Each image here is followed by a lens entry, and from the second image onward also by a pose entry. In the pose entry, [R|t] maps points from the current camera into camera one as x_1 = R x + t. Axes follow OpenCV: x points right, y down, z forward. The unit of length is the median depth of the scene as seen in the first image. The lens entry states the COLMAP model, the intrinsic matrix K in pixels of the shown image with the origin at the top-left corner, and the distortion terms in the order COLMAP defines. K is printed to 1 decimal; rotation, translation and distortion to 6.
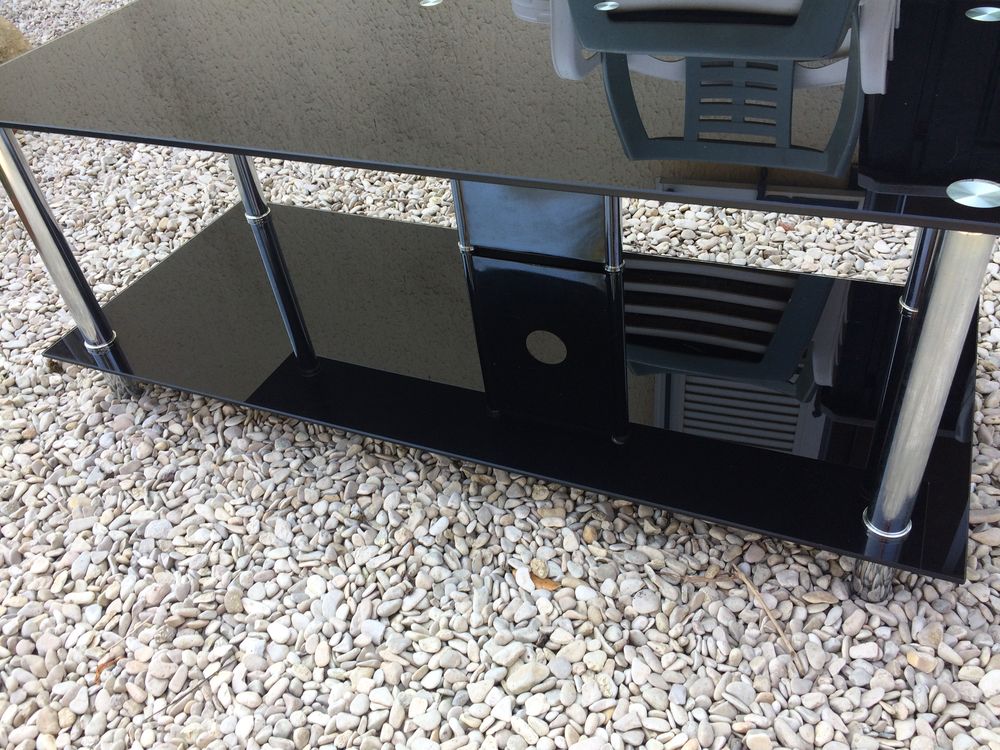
lens RADIAL K [[890.3, 0, 500.0], [0, 890.3, 375.0], [0, 0, 1]] dist [0.112547, -0.181270]
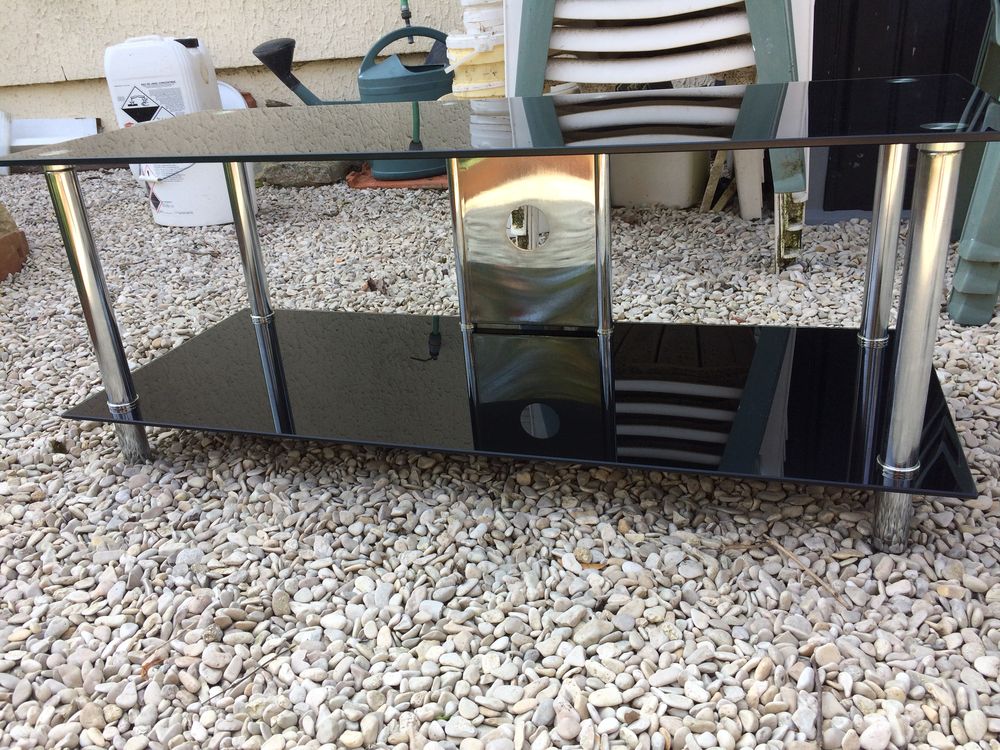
lens RADIAL K [[890.3, 0, 500.0], [0, 890.3, 375.0], [0, 0, 1]] dist [0.112547, -0.181270]
pose [[0.992046, -0.014237, 0.125066, -0.175231], [0.050656, 0.954729, -0.293132, 0.309932], [-0.115231, 0.297136, 0.947857, -0.037499]]
